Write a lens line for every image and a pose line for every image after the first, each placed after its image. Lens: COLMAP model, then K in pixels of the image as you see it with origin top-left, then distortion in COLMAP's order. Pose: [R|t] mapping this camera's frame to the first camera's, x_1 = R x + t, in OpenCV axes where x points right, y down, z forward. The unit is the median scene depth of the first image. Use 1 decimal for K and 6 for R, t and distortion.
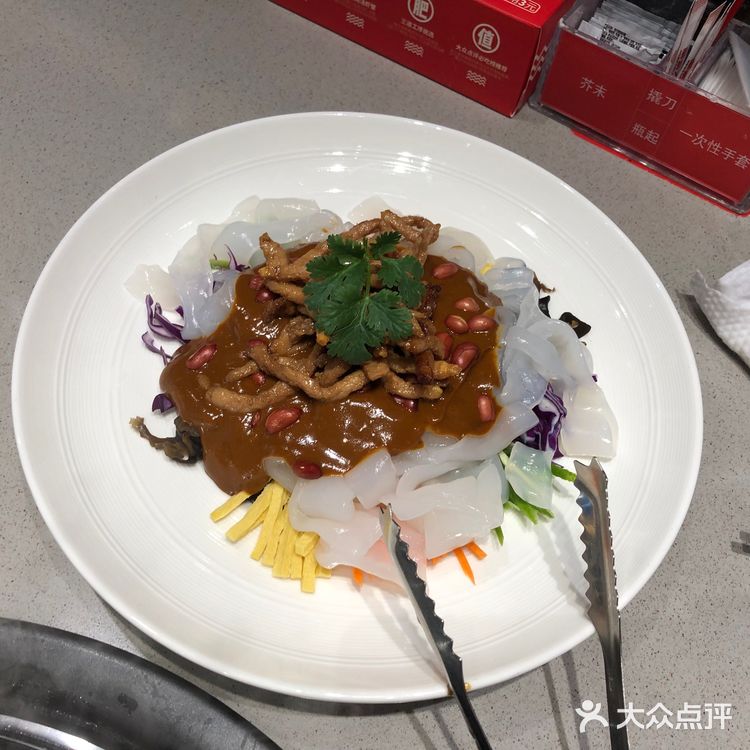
lens RADIAL K [[780.0, 0, 361.1], [0, 780.0, 336.6], [0, 0, 1]] dist [0.016198, -0.104363]
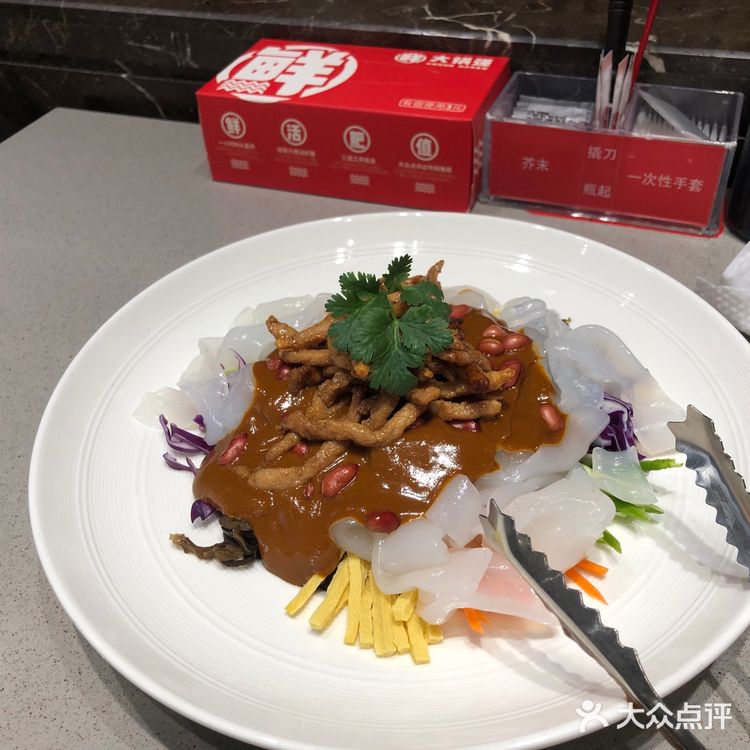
lens RADIAL K [[780.0, 0, 361.1], [0, 780.0, 336.6], [0, 0, 1]] dist [0.016198, -0.104363]
pose [[0.966860, -0.243617, 0.076377, -0.100526], [0.255308, 0.923108, -0.287558, 0.208446], [-0.000450, 0.297528, 0.954713, 0.095140]]
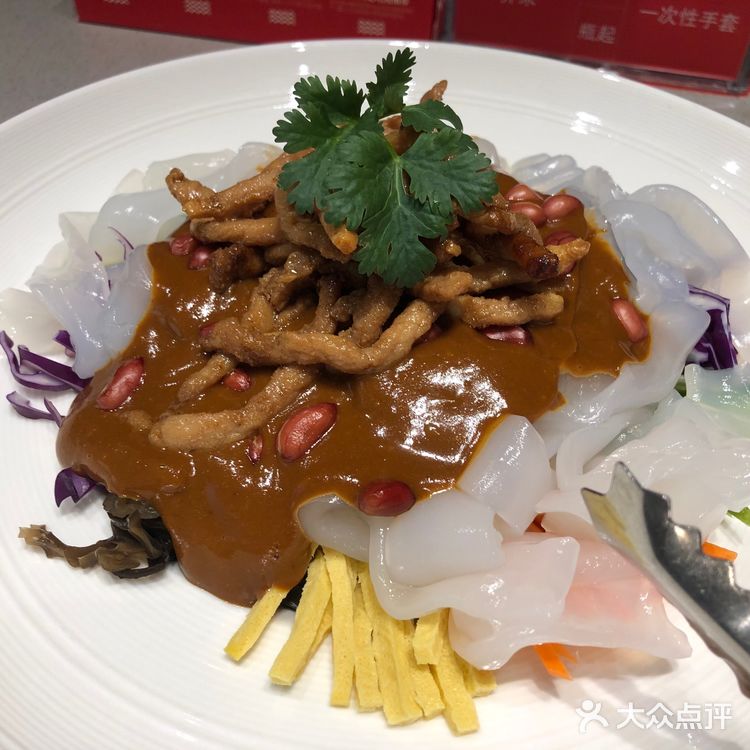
lens RADIAL K [[792.8, 0, 360.6], [0, 792.8, 372.5], [0, 0, 1]] dist [0.000830, -0.025807]
pose [[0.946924, -0.278924, 0.159802, -0.135072], [0.298990, 0.946790, -0.119138, 0.138306], [-0.118068, 0.160593, 0.979933, 0.439438]]
